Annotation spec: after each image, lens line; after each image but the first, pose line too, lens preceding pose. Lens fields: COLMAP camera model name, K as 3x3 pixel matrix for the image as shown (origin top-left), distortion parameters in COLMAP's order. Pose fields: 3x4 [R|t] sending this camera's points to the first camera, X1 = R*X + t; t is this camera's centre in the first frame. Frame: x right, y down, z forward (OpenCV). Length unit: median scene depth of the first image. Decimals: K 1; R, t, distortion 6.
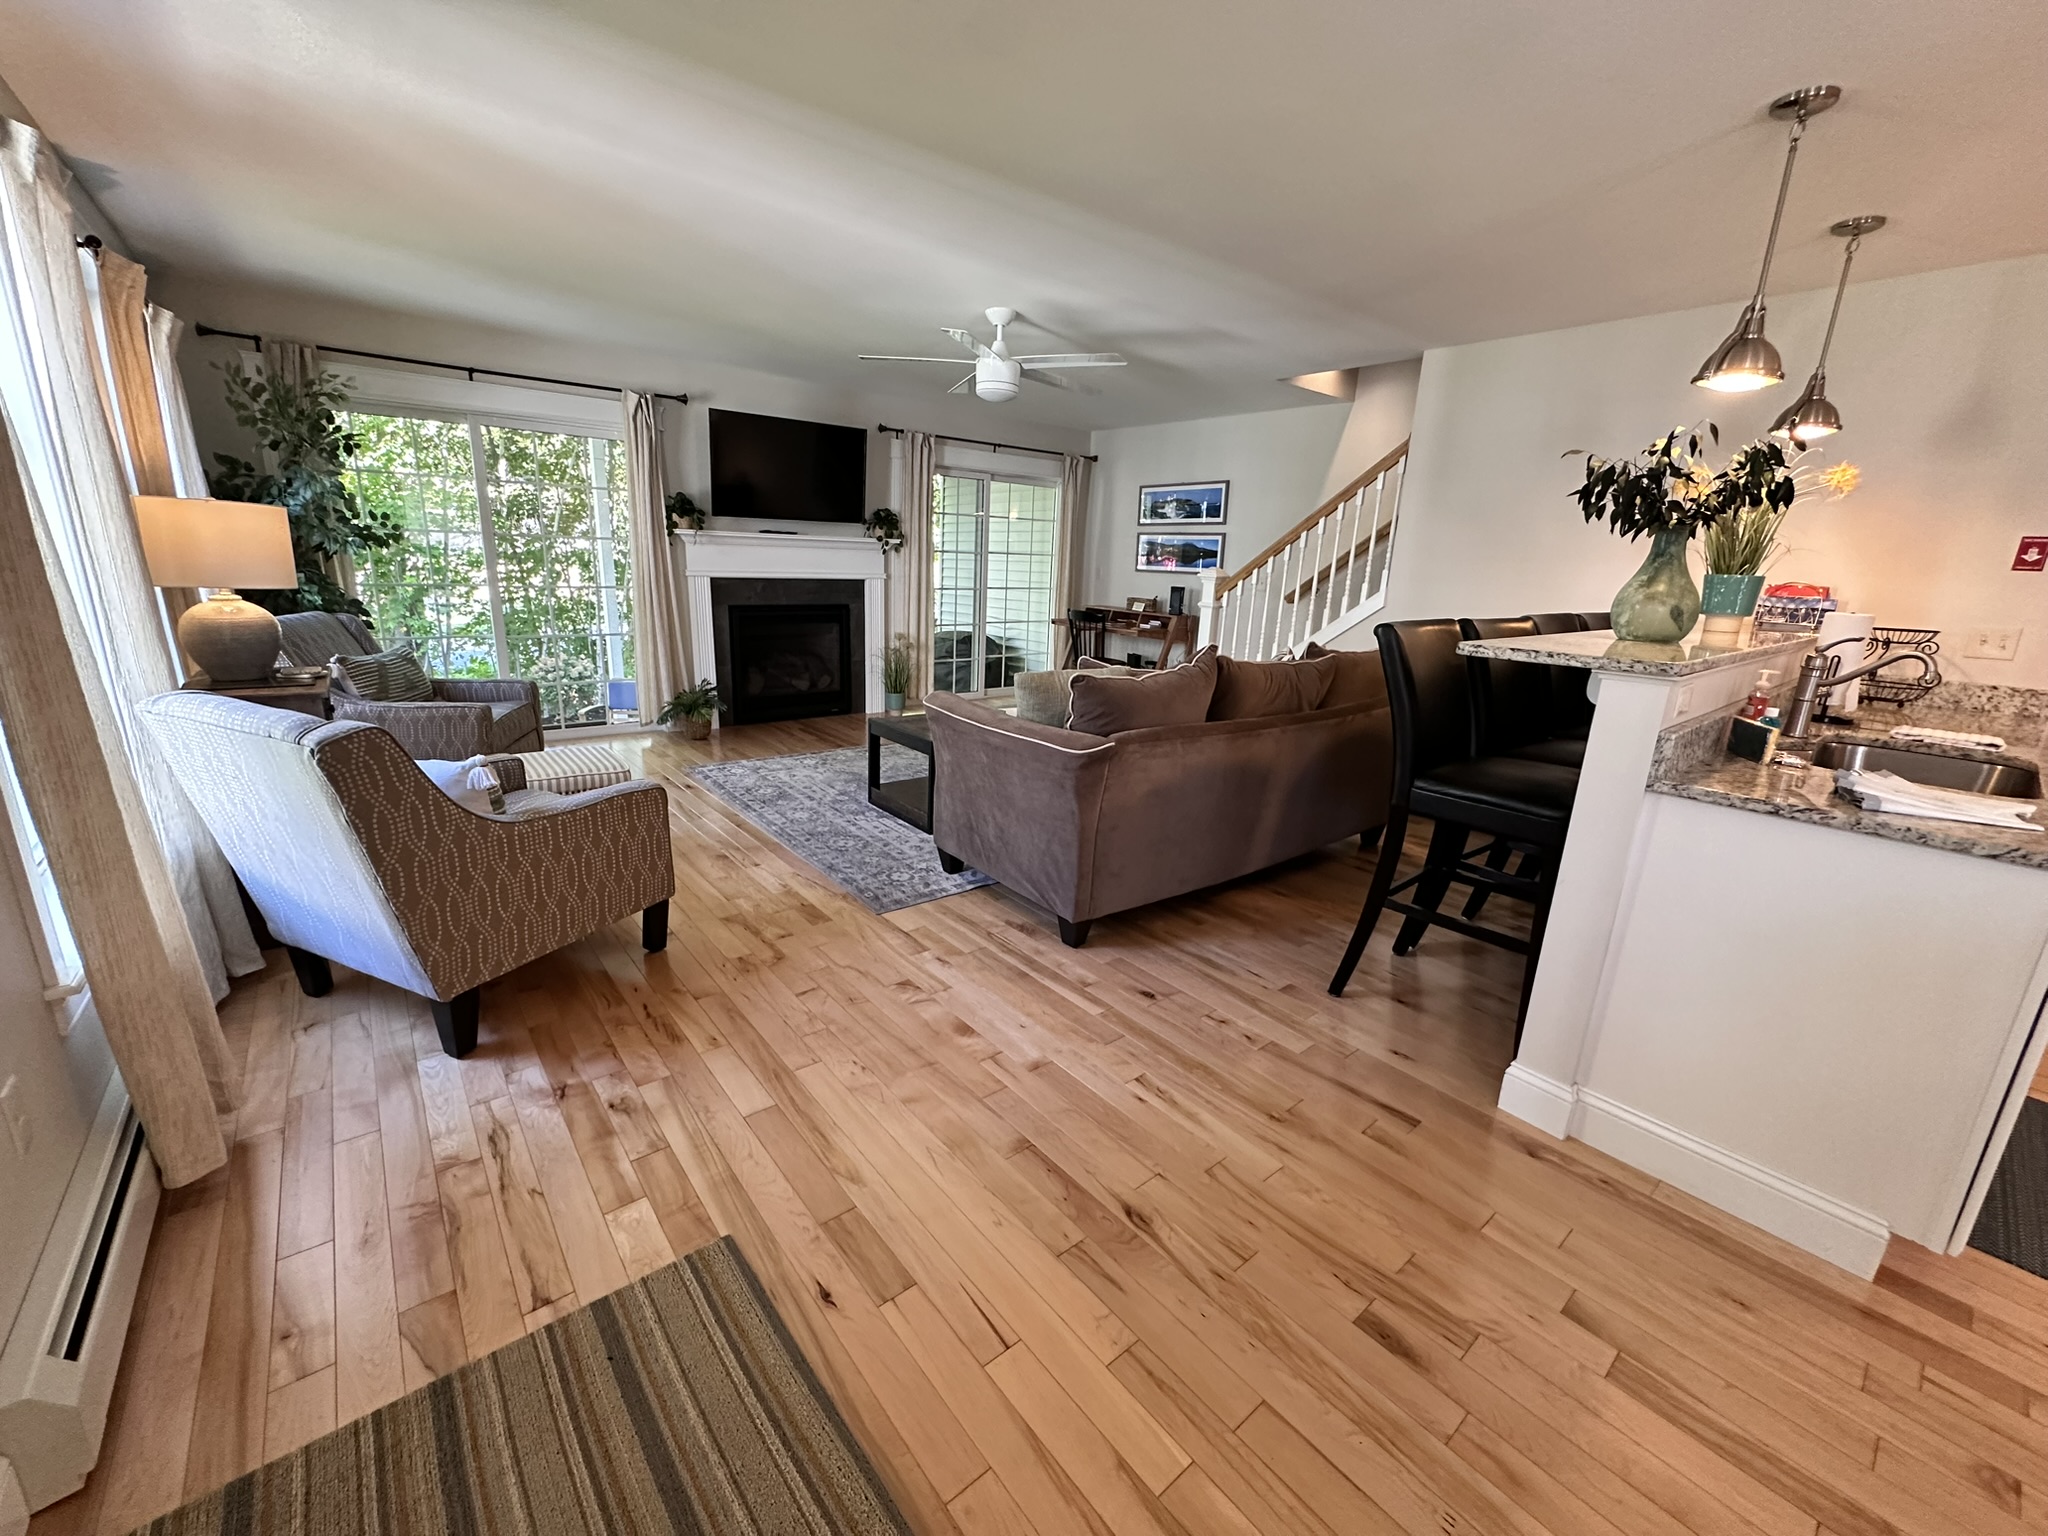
lens RADIAL K [[817.3, 0, 1024.0], [0, 817.3, 768.0], [0, 0, 1]] dist [-0.000129, -0.000078]
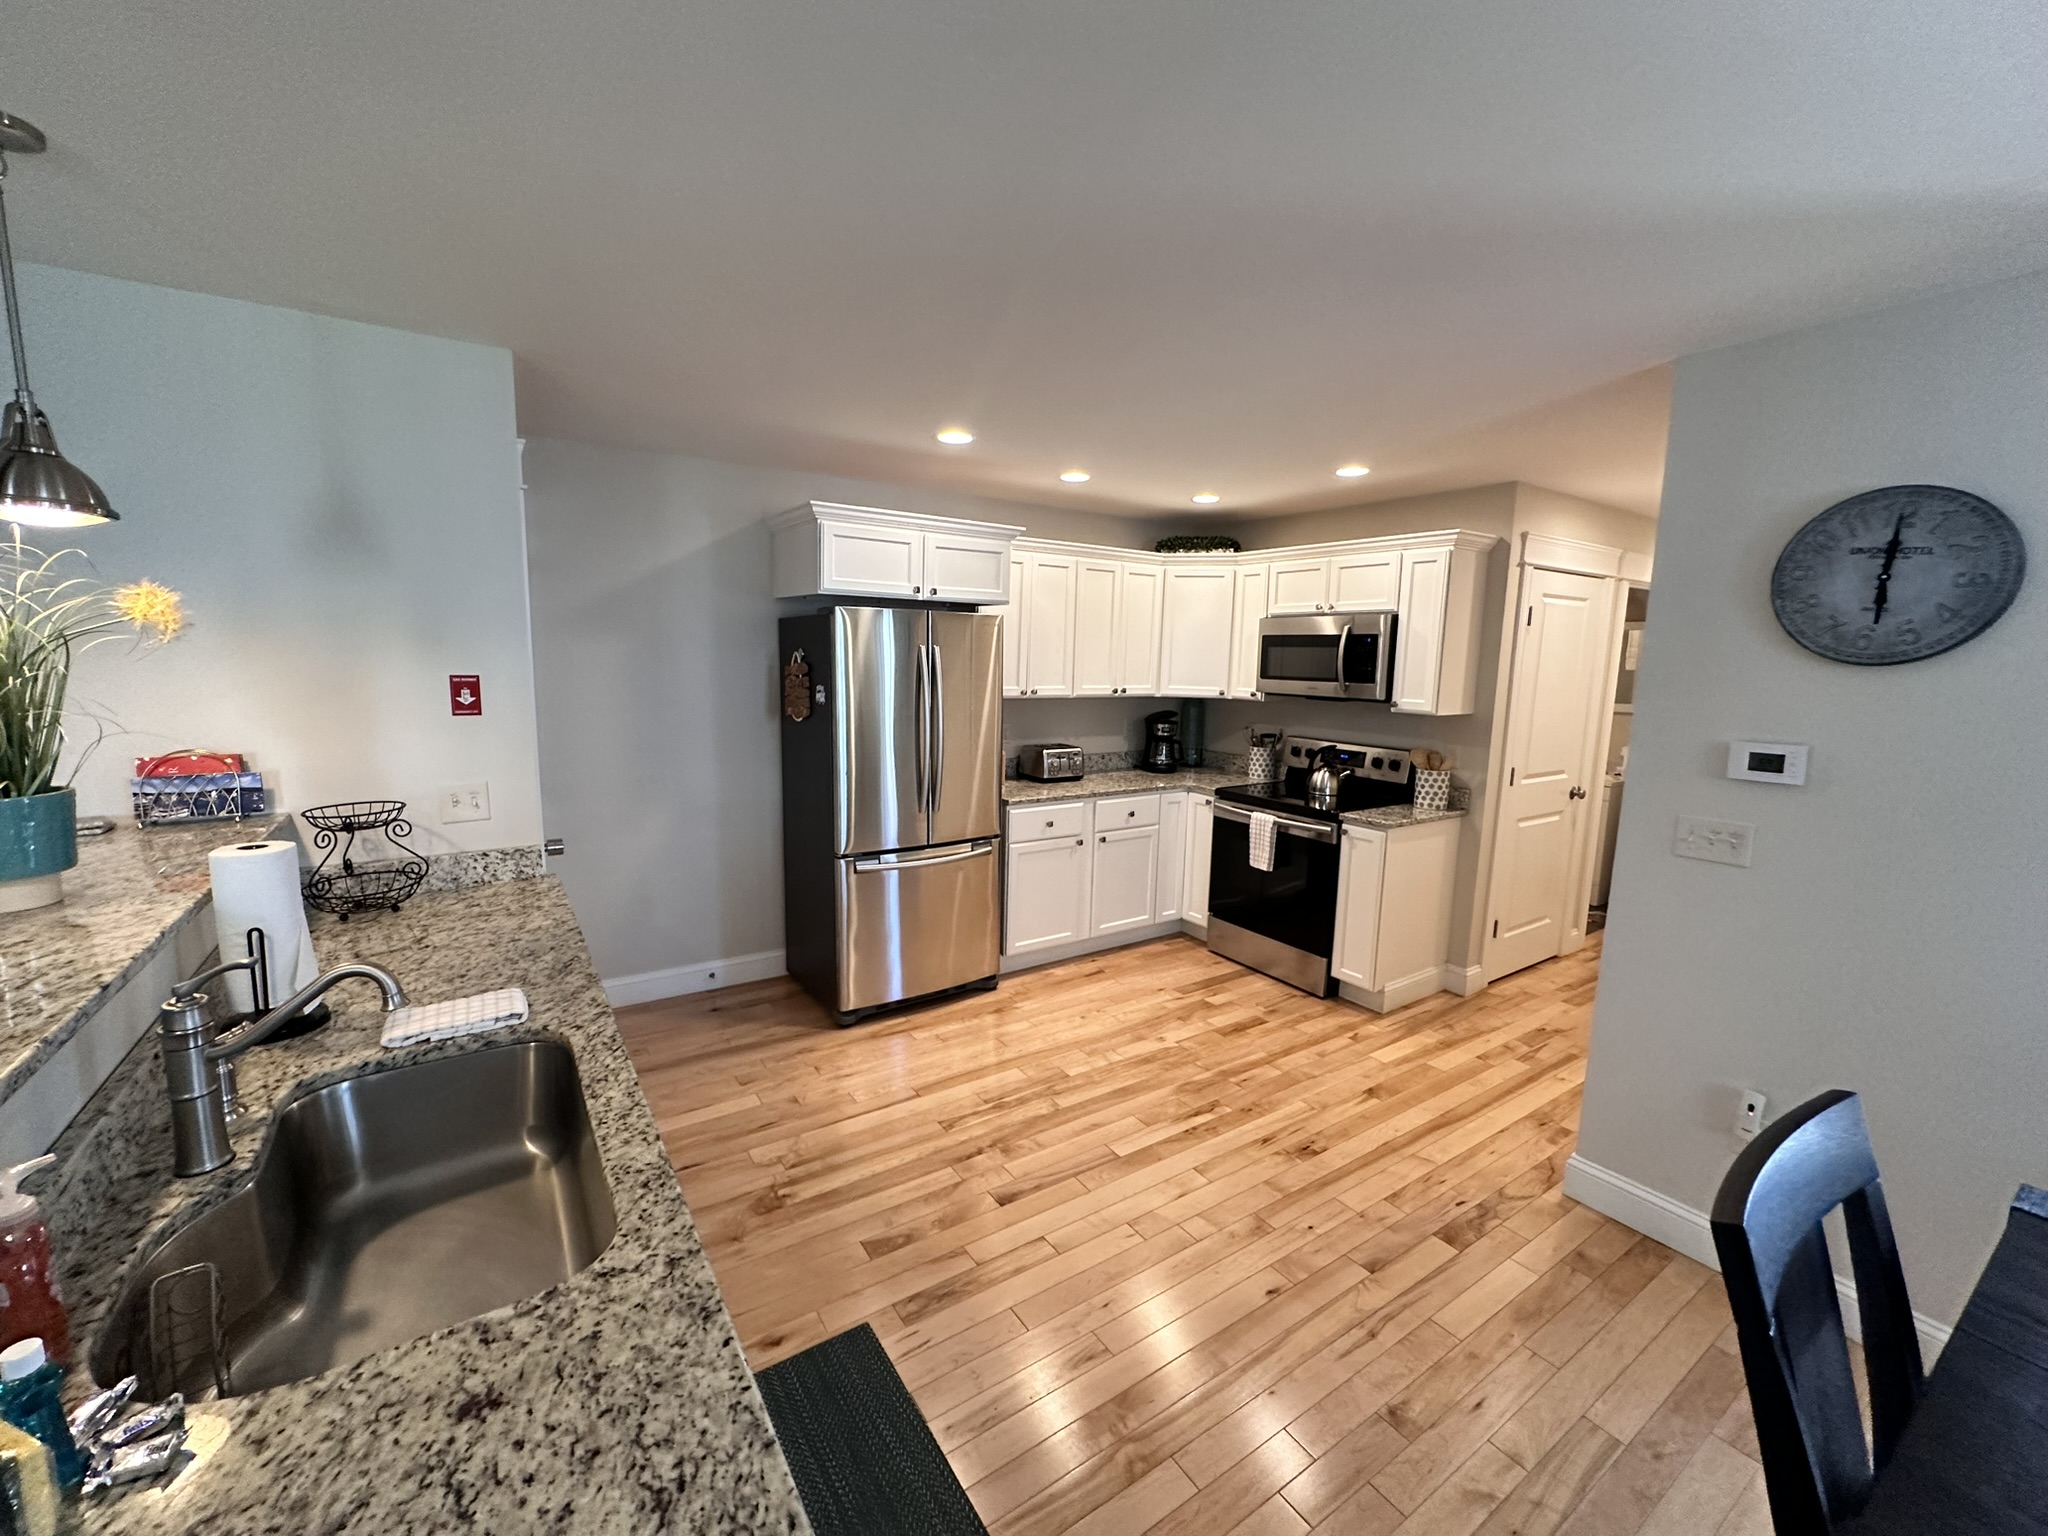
lens RADIAL K [[817.3, 0, 1024.0], [0, 817.3, 768.0], [0, 0, 1]] dist [-0.000129, -0.000078]
pose [[0.108734, -0.176595, 0.978259, 0.403521], [0.239191, 0.959829, 0.146682, -0.152738], [-0.964865, 0.218041, 0.146606, 0.297205]]
